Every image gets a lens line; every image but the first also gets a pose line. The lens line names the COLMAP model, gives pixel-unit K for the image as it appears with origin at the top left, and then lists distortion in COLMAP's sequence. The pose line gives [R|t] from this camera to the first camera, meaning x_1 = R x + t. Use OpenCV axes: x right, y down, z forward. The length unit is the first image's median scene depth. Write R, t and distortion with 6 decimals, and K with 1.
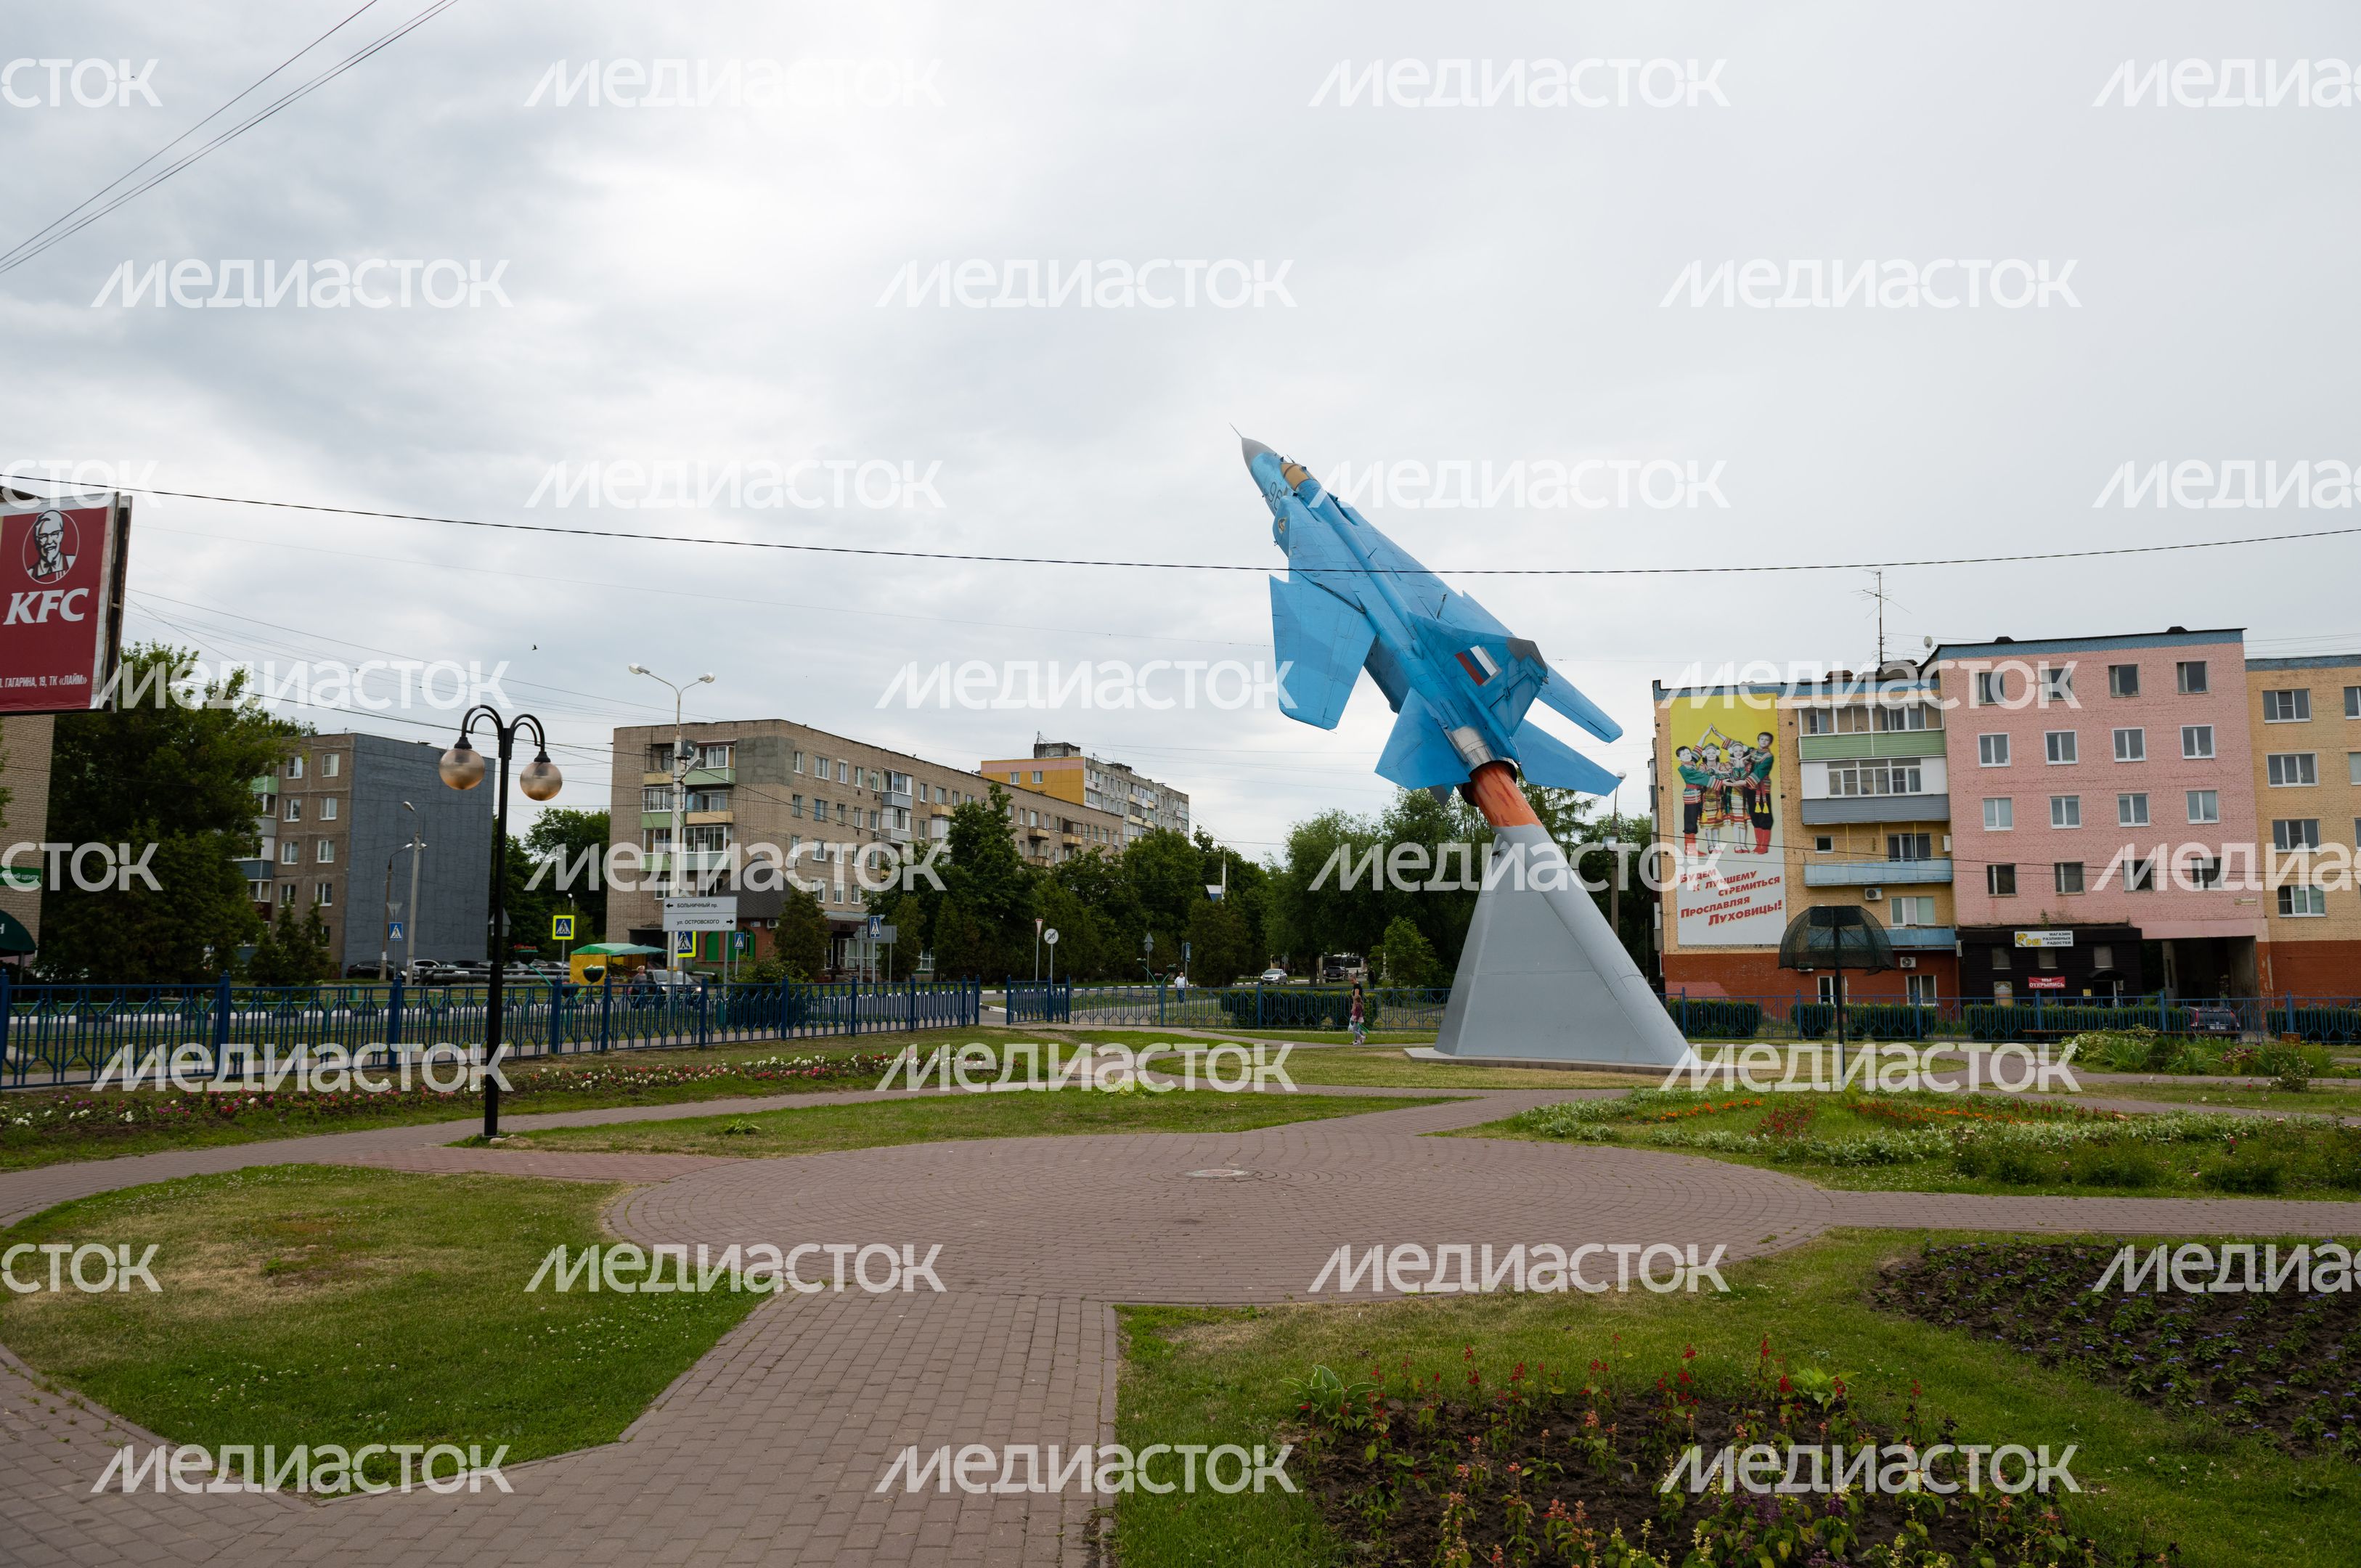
lens RADIAL K [[1647.4, 0, 1185.0], [0, 1647.4, 783.9], [0, 0, 1]] dist [-0.046575, -0.001563]
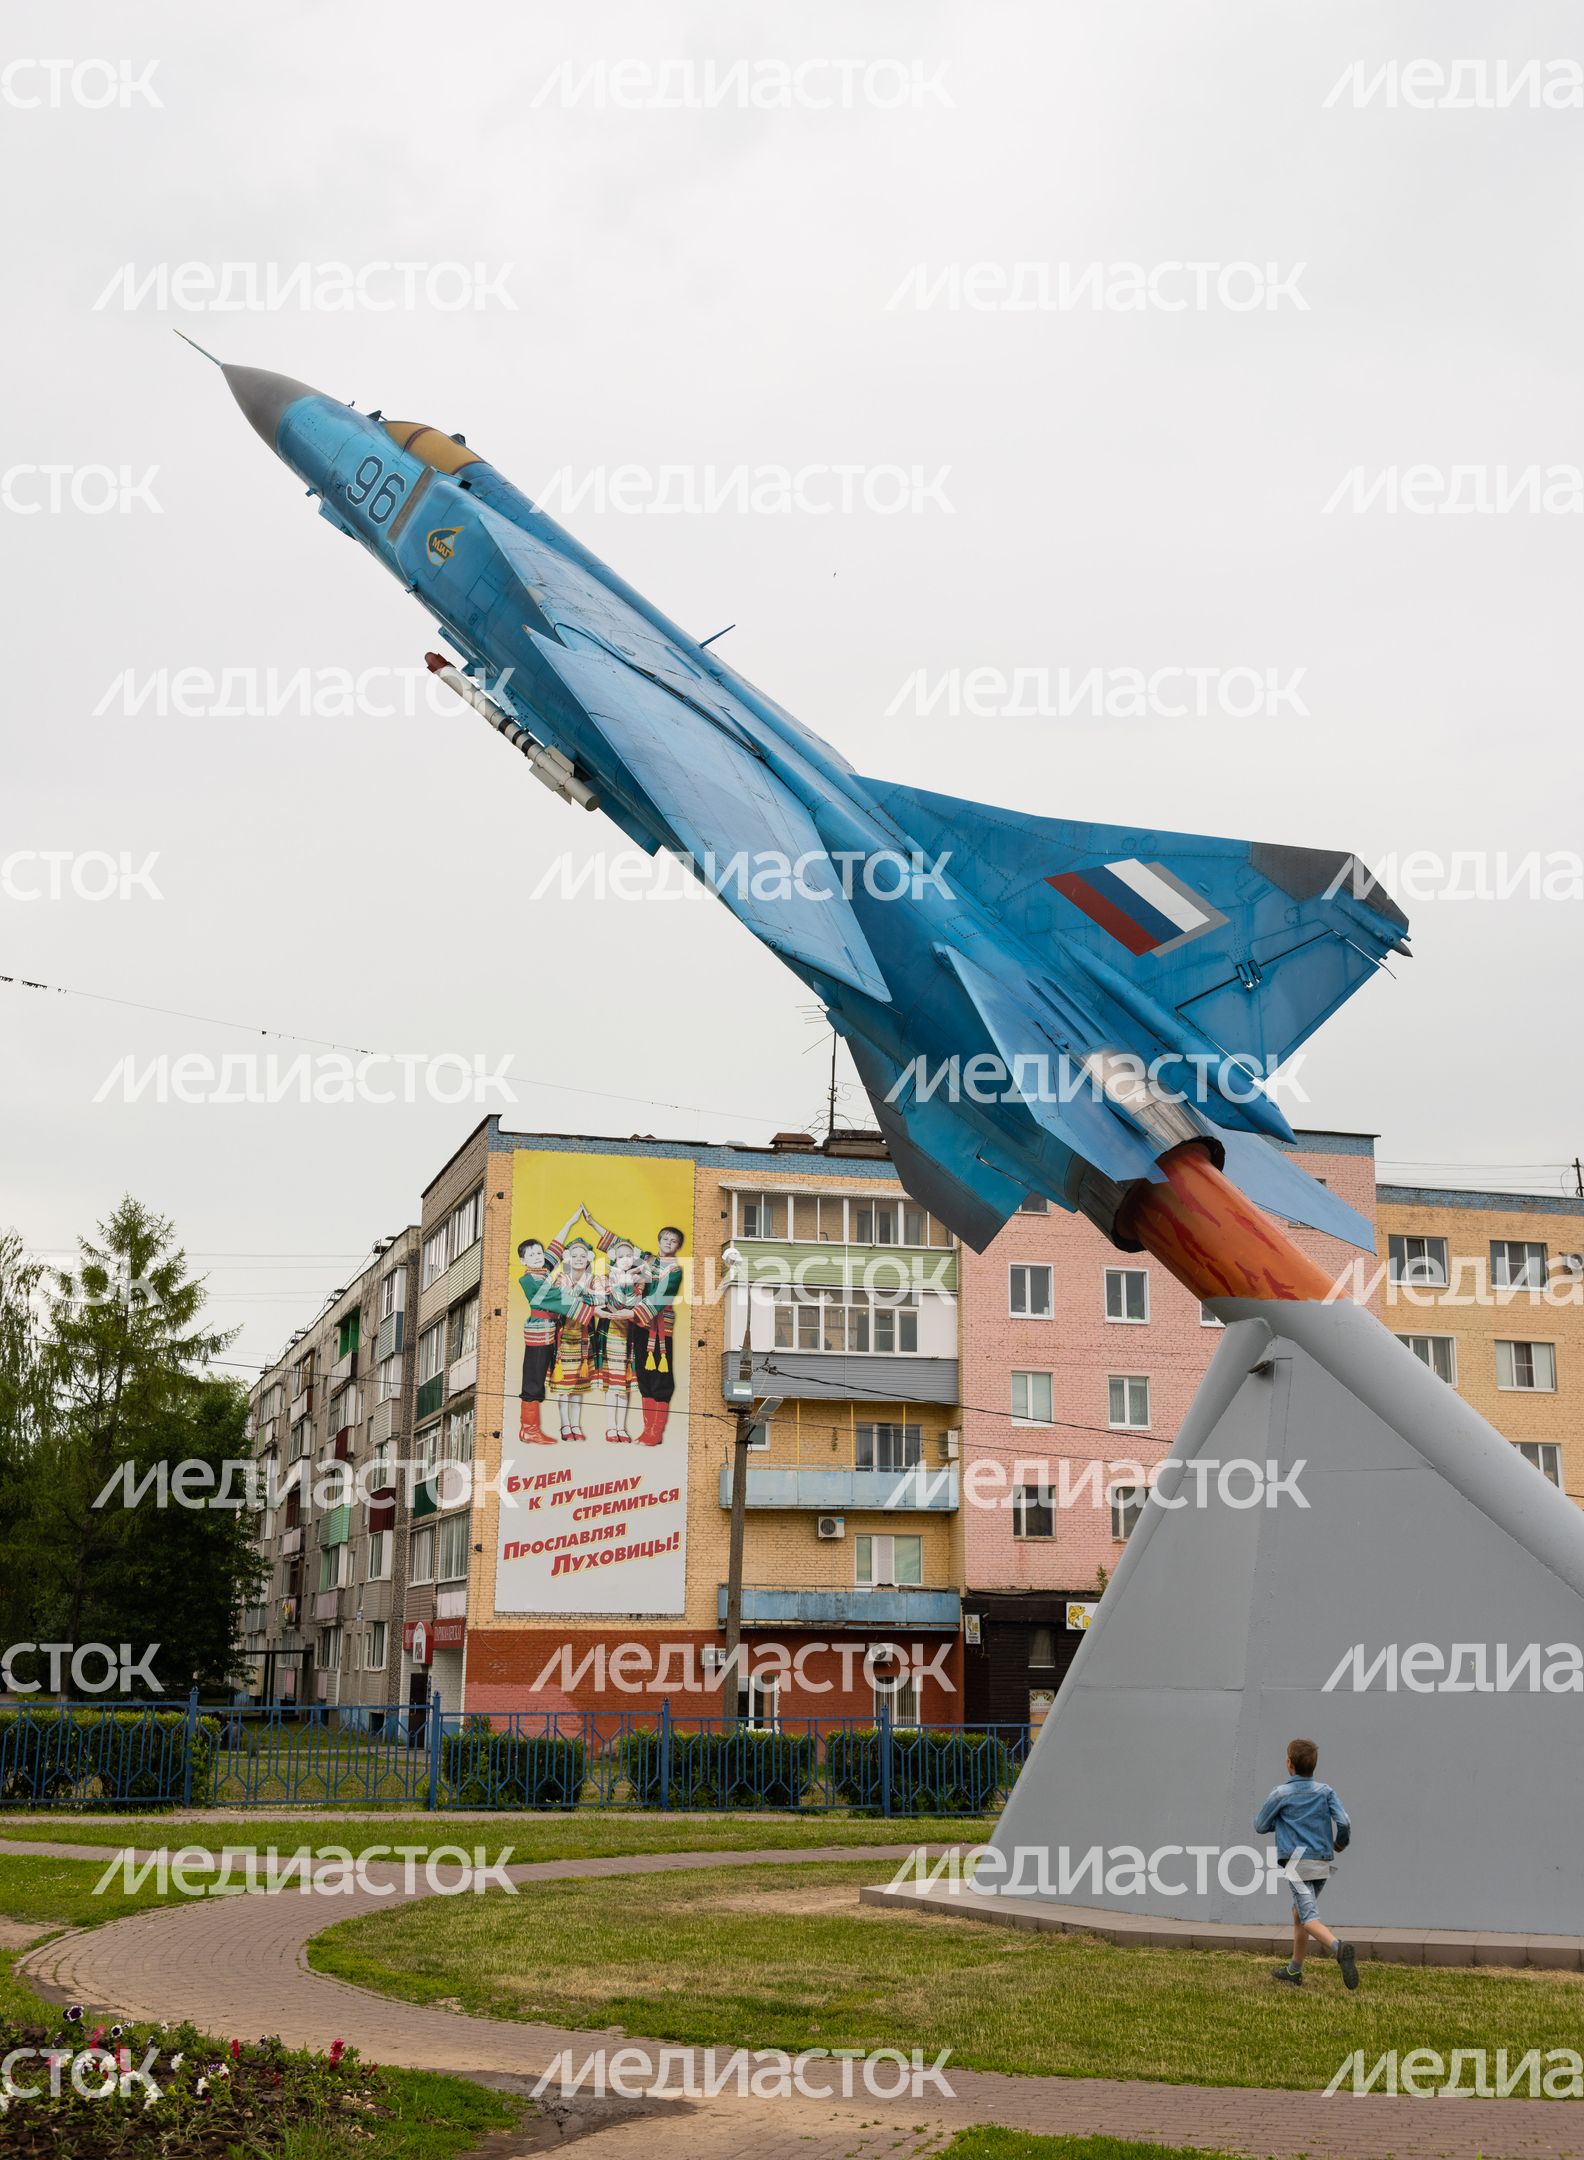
lens RADIAL K [[2626.1, 0, 811.2], [0, 2626.1, 934.2], [0, 0, 1]] dist [0.059746, 0.000000]
pose [[0.838700, 0.154319, 0.522272, -0.098435], [-0.073167, 0.982247, -0.172735, 0.023119], [-0.539656, 0.106660, 0.835102, 0.210508]]
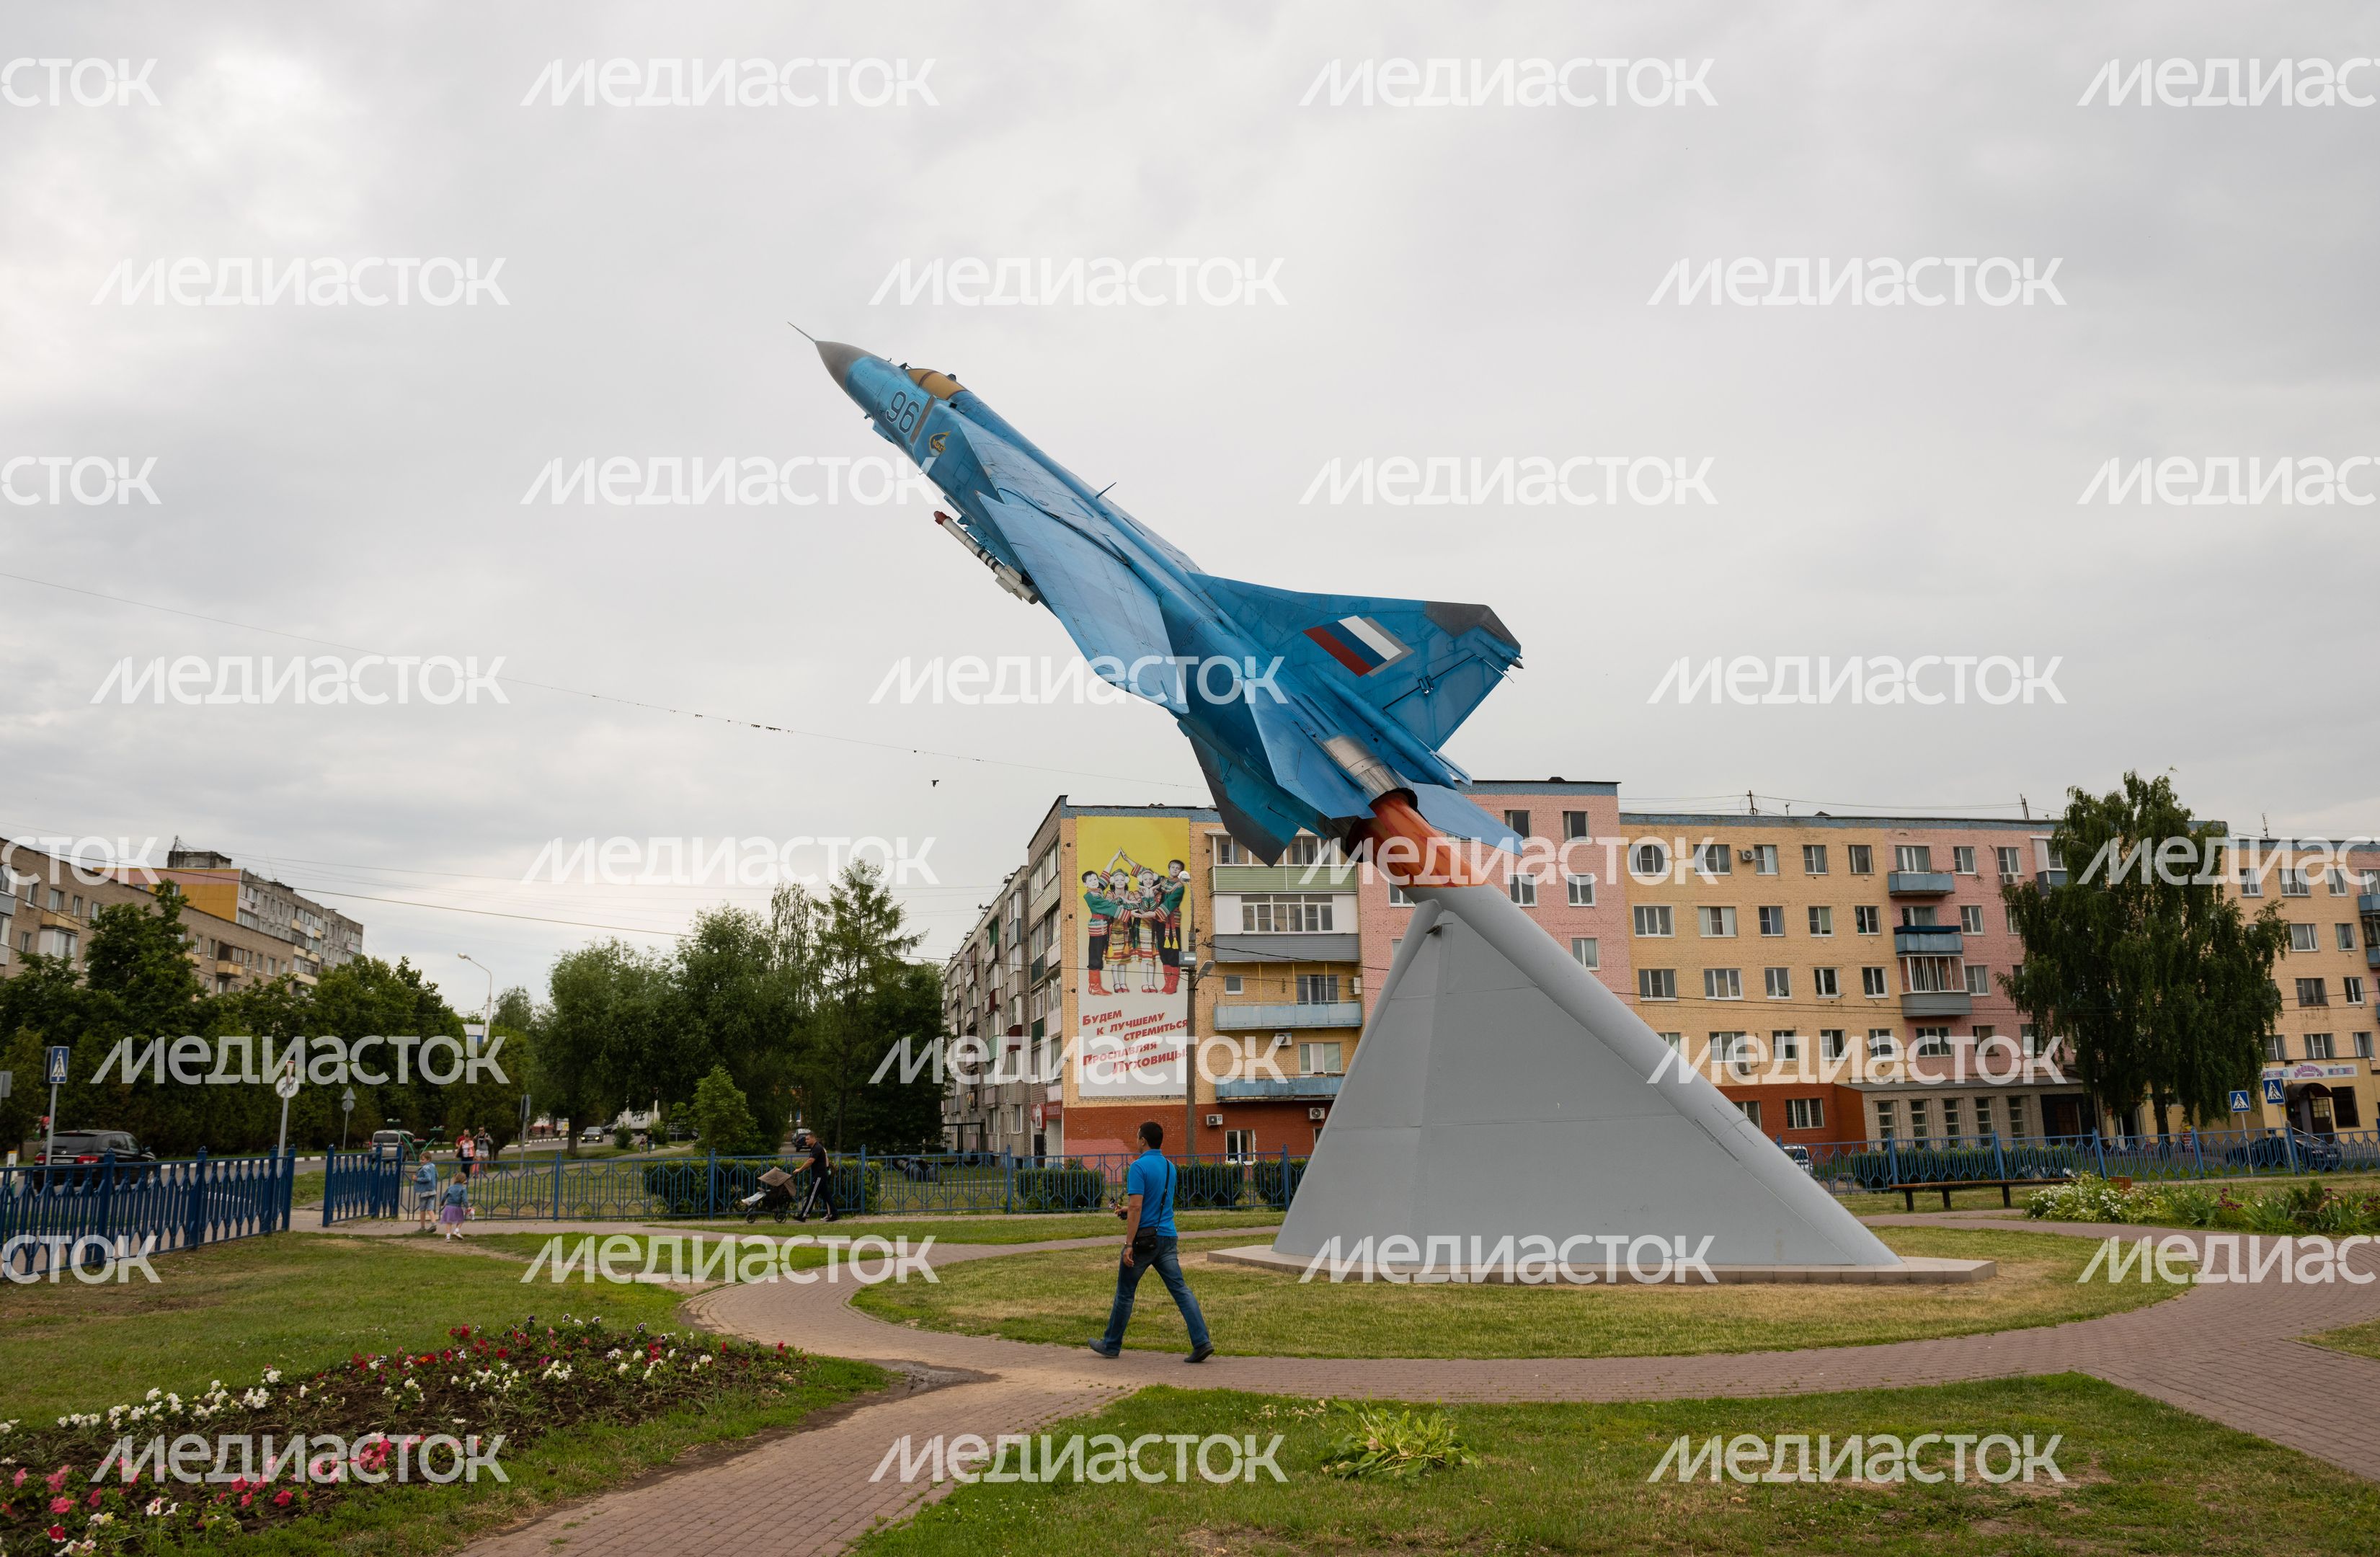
lens RADIAL K [[1642.3, 0, 1188.1], [0, 1642.3, 764.4], [0, 0, 1]] dist [-0.045499, -0.008756]
pose [[0.877953, 0.085078, 0.471127, -0.077887], [-0.033833, 0.992648, -0.116208, 0.022465], [-0.477550, 0.086086, 0.874377, 0.198220]]
